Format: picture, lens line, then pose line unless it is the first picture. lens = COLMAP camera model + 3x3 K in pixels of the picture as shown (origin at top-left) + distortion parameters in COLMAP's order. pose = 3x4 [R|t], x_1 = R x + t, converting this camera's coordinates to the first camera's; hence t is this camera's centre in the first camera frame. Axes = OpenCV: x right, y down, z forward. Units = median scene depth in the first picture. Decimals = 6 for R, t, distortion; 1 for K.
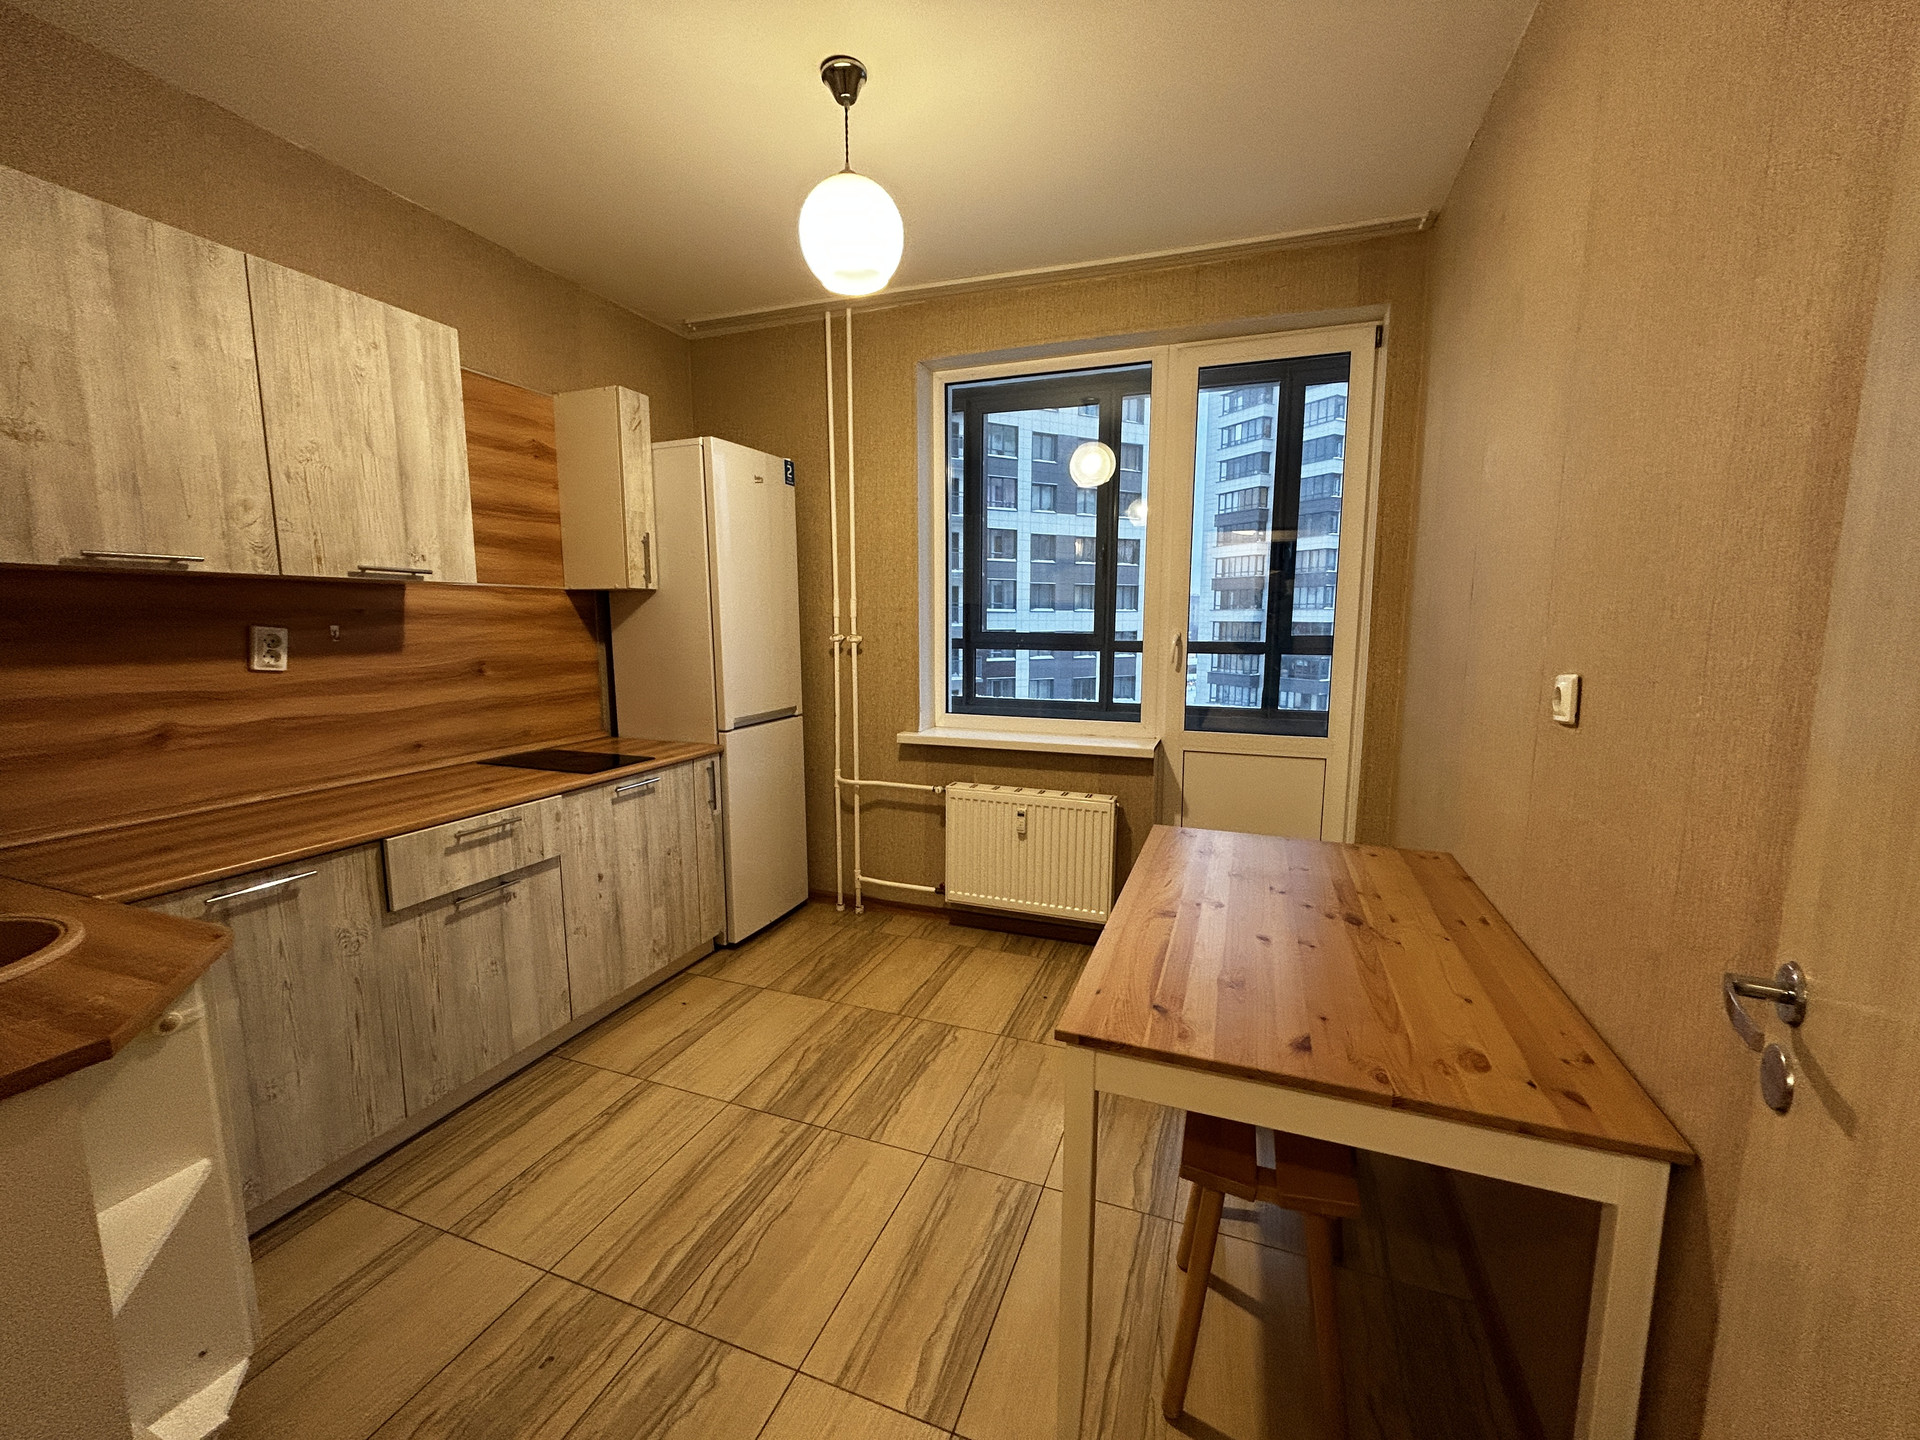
lens RADIAL K [[772.5, 0, 959.4], [0, 772.5, 723.5], [0, 0, 1]] dist [-0.000147, 0.000139]
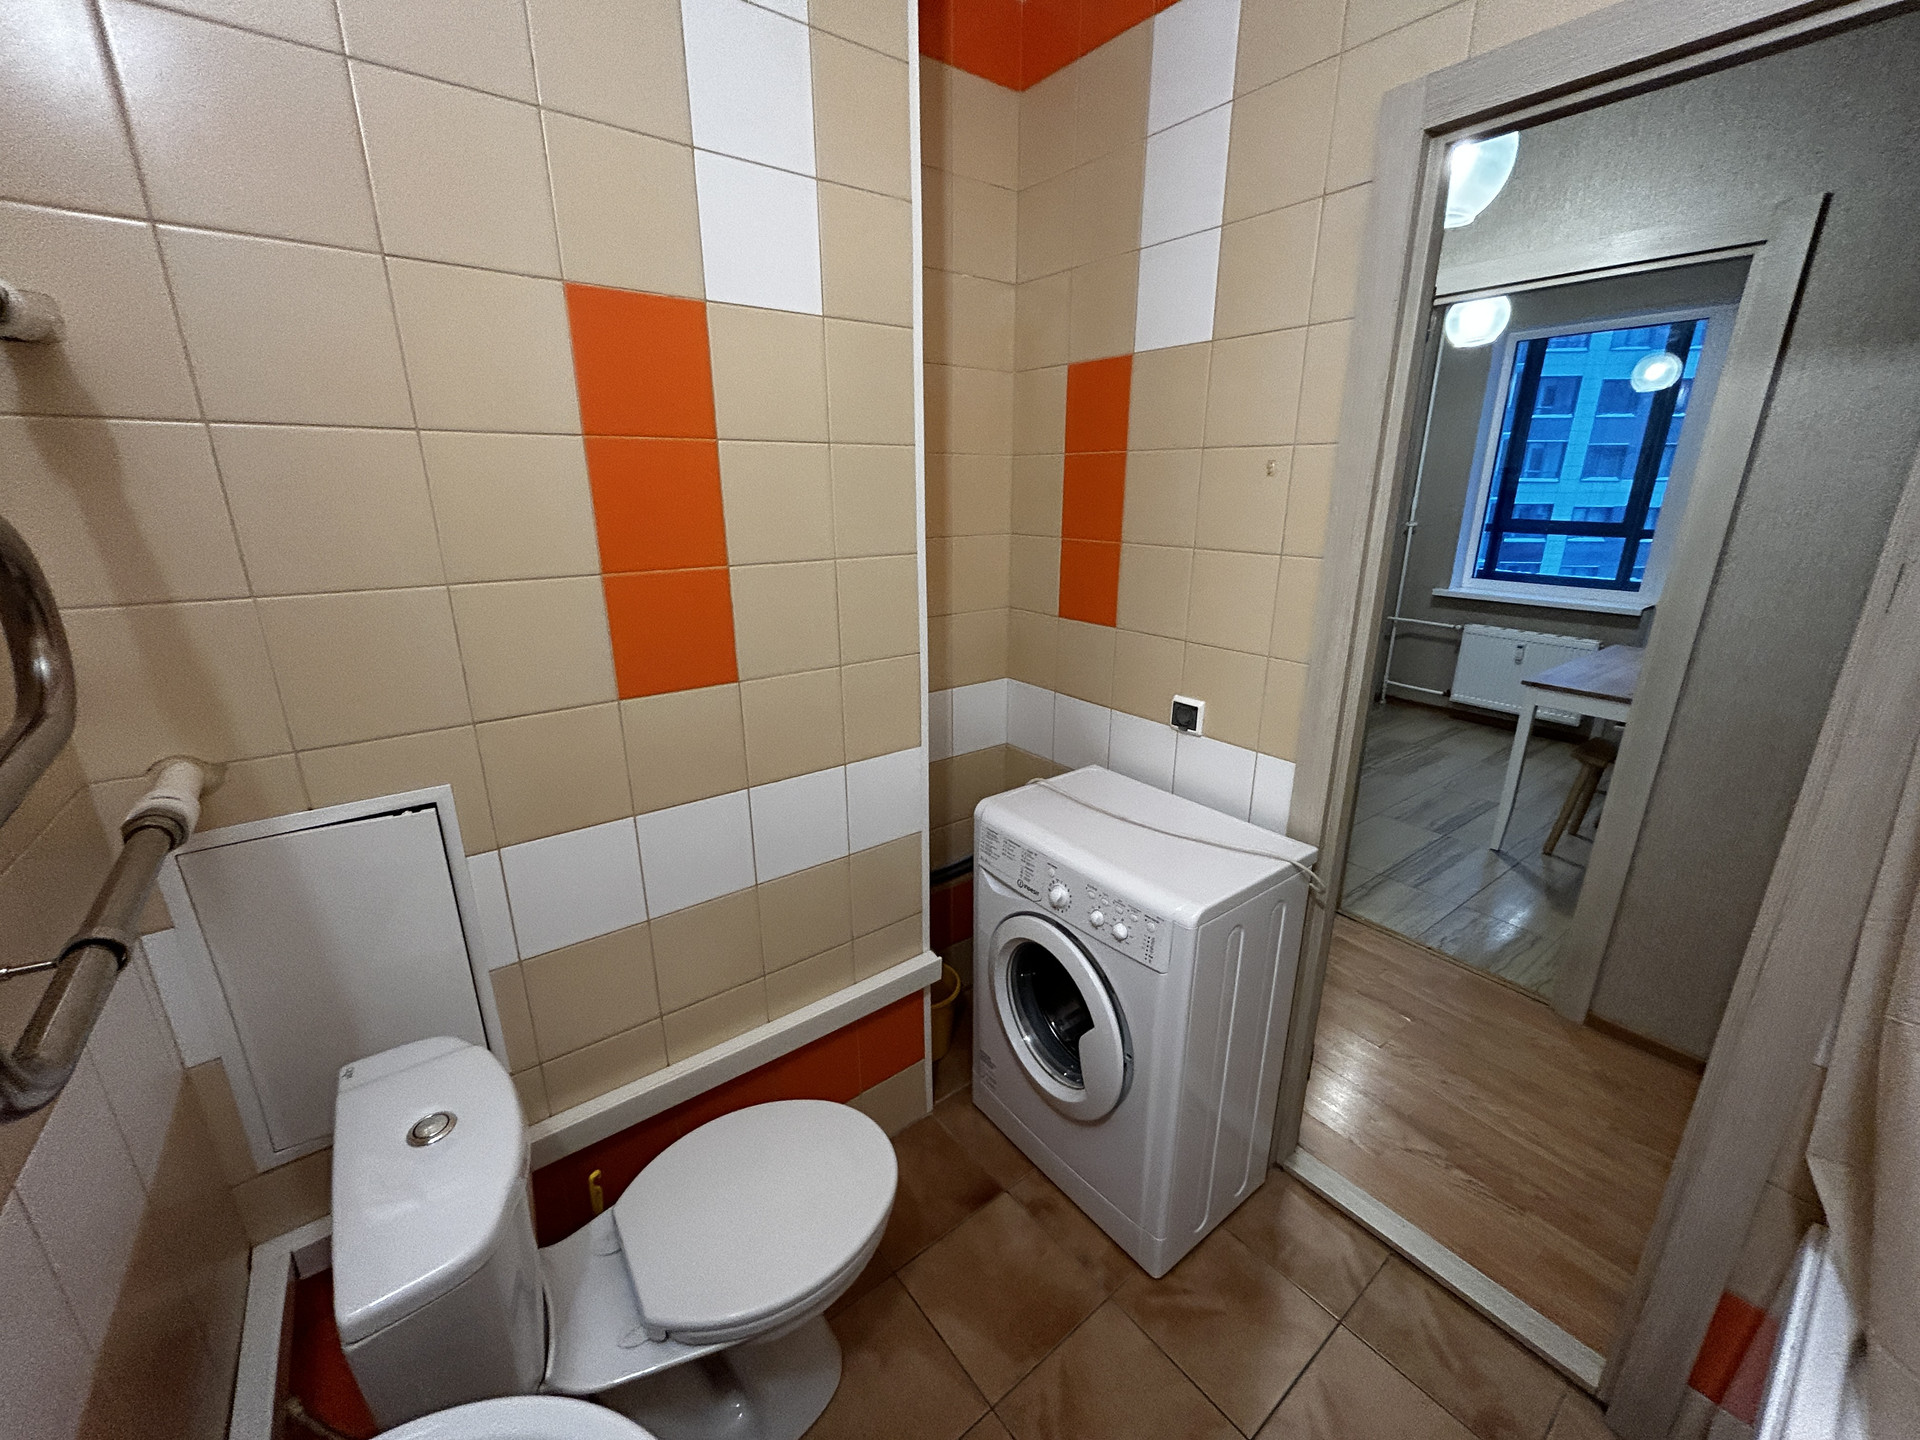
lens RADIAL K [[772.5, 0, 971.7], [0, 772.5, 723.9], [0, 0, 1]] dist [-0.000147, 0.000139]
pose [[0.849317, 0.158510, -0.503523, -0.043976], [-0.074444, 0.980285, 0.183027, 0.062711], [0.522608, -0.117963, 0.844373, -0.789576]]
